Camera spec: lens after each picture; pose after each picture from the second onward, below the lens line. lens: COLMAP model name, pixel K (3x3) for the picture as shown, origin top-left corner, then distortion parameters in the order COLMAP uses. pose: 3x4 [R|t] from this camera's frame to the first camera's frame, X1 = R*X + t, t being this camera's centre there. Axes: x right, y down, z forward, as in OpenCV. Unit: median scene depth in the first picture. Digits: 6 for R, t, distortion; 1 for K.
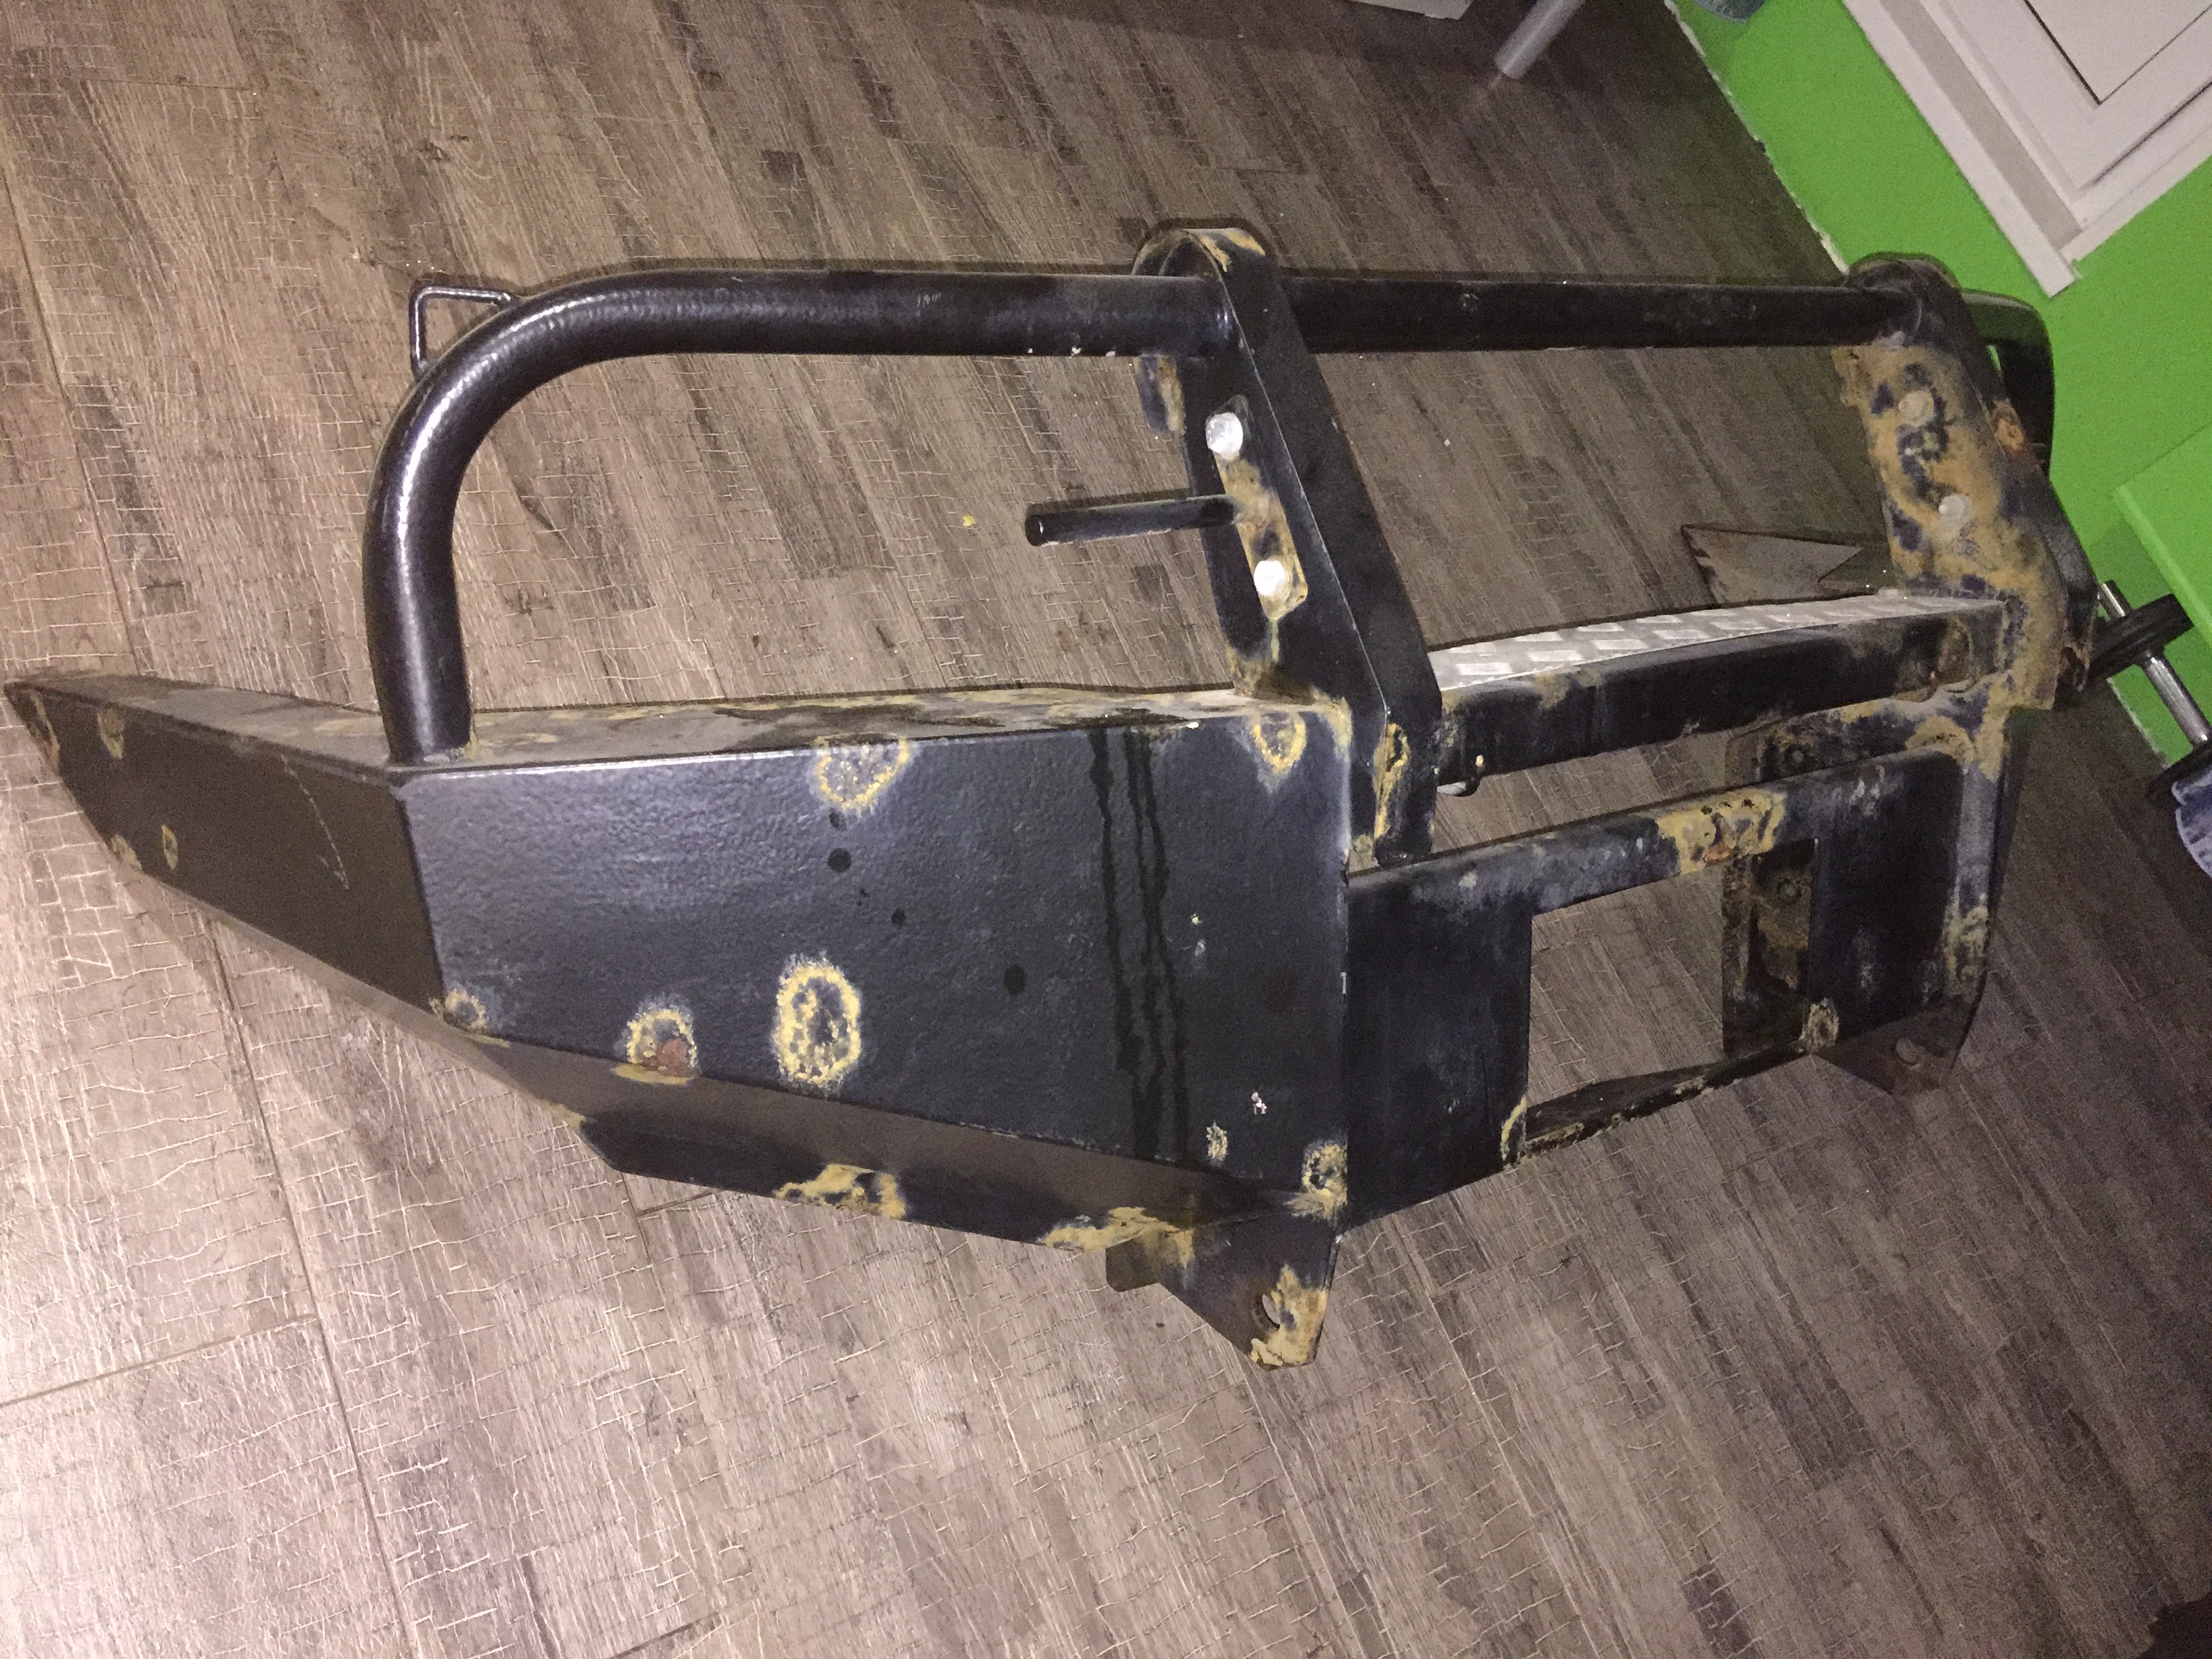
lens RADIAL K [[1834.9, 0, 1099.2], [0, 1834.9, 825.0], [0, 0, 1]] dist [0.083872, -0.129354]
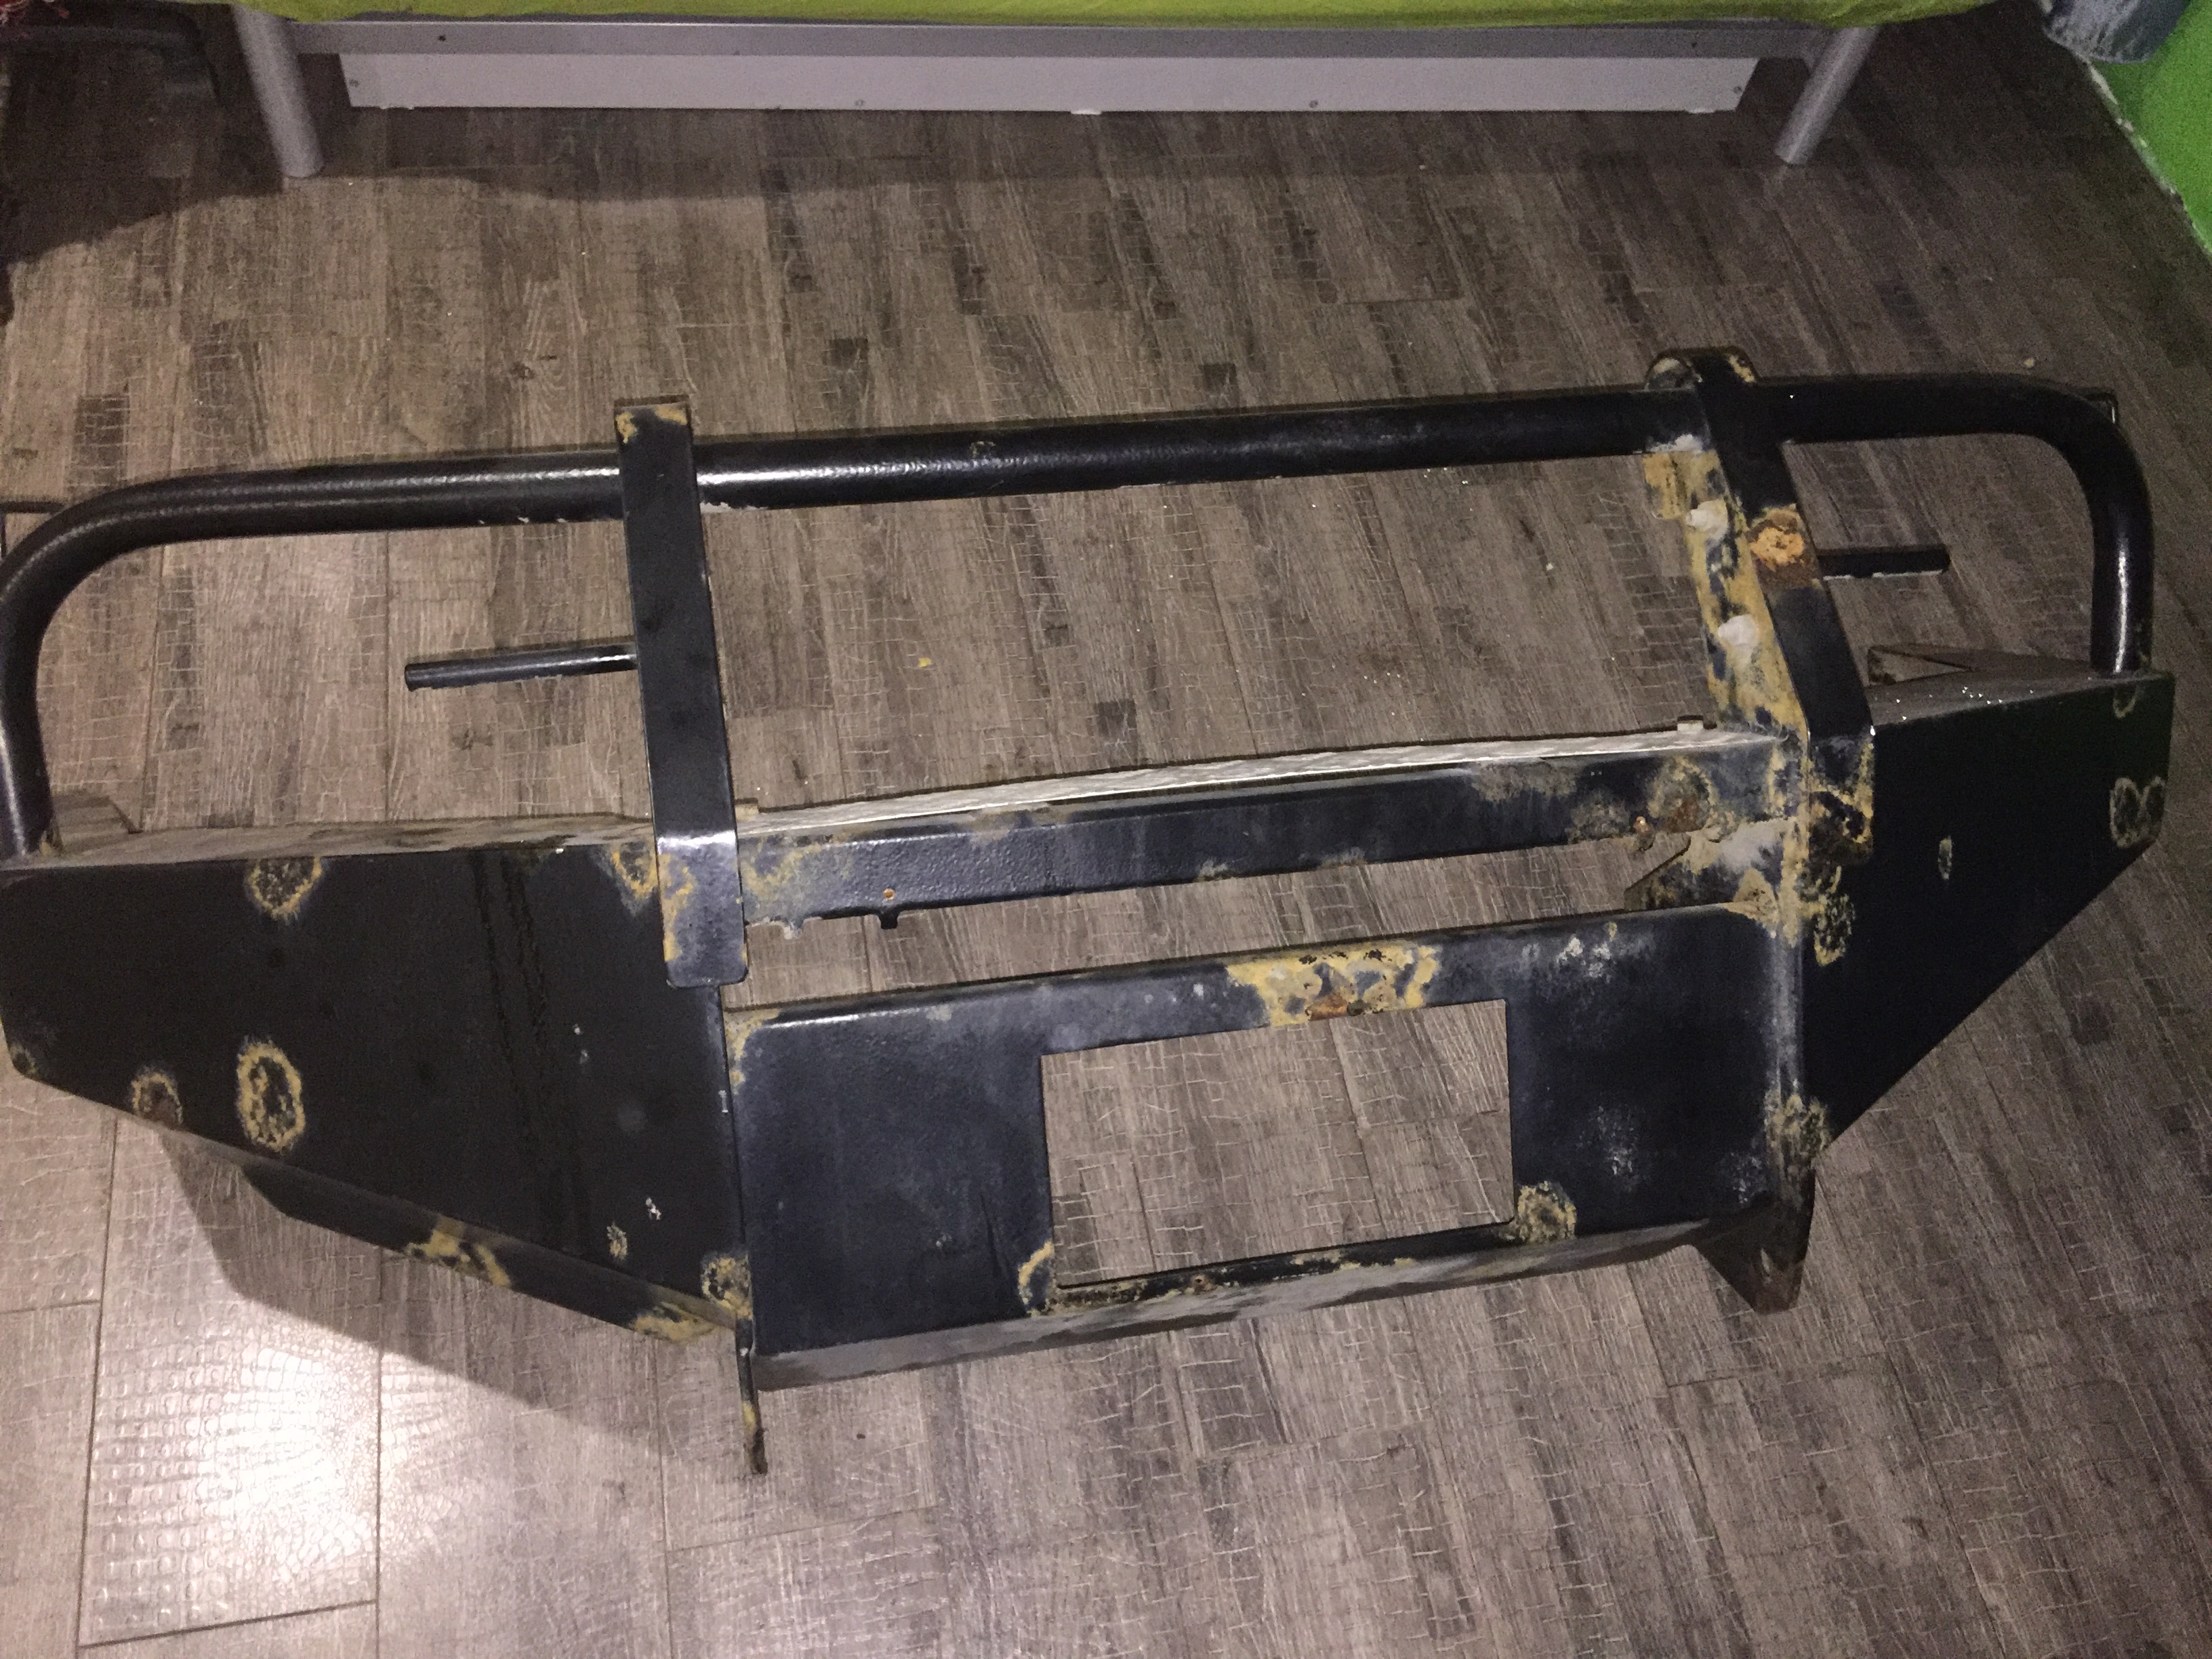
lens RADIAL K [[1834.9, 0, 1103.0], [0, 1834.9, 837.6], [0, 0, 1]] dist [0.083872, -0.129354]
pose [[0.903993, 0.021276, -0.427018, 0.557488], [-0.048354, 0.997441, -0.052668, -0.013717], [0.424805, 0.068260, 0.902708, 0.096048]]
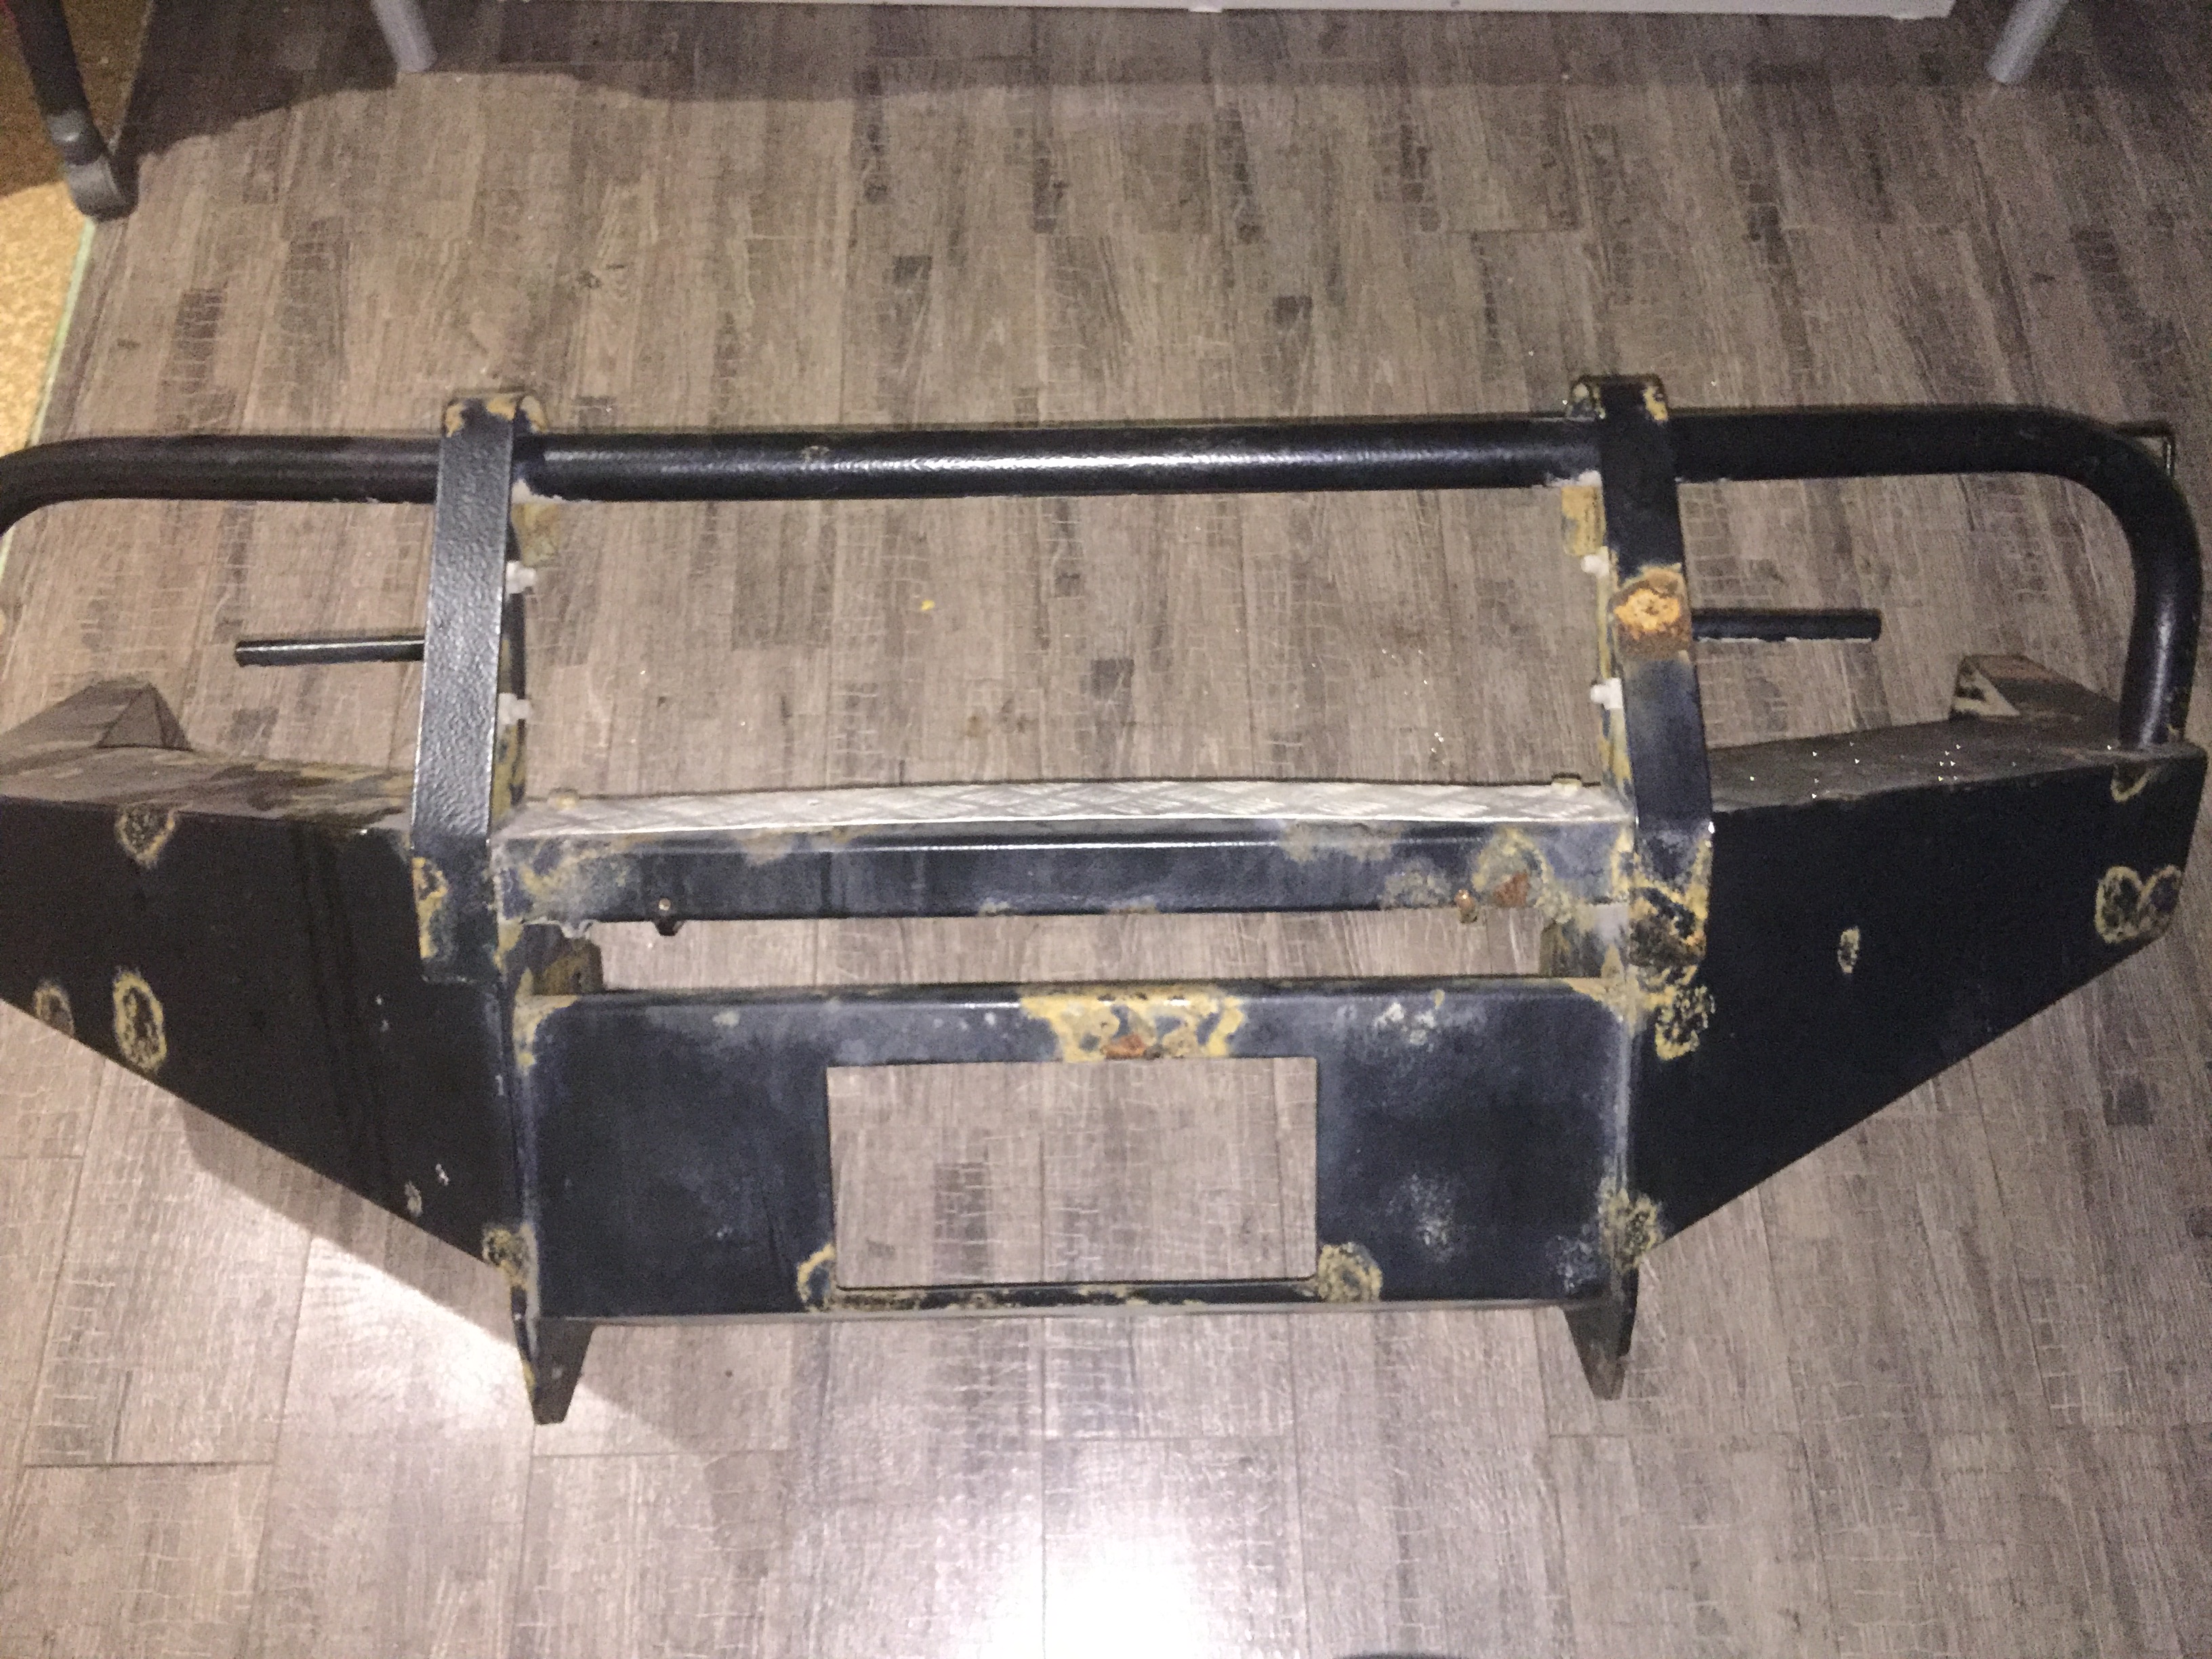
lens RADIAL K [[1834.9, 0, 1103.7], [0, 1834.9, 836.4], [0, 0, 1]] dist [0.083872, -0.129354]
pose [[0.807516, 0.144215, -0.571943, 0.740709], [-0.136693, 0.989008, 0.056382, -0.123034], [0.573788, 0.032652, 0.818353, 0.217915]]
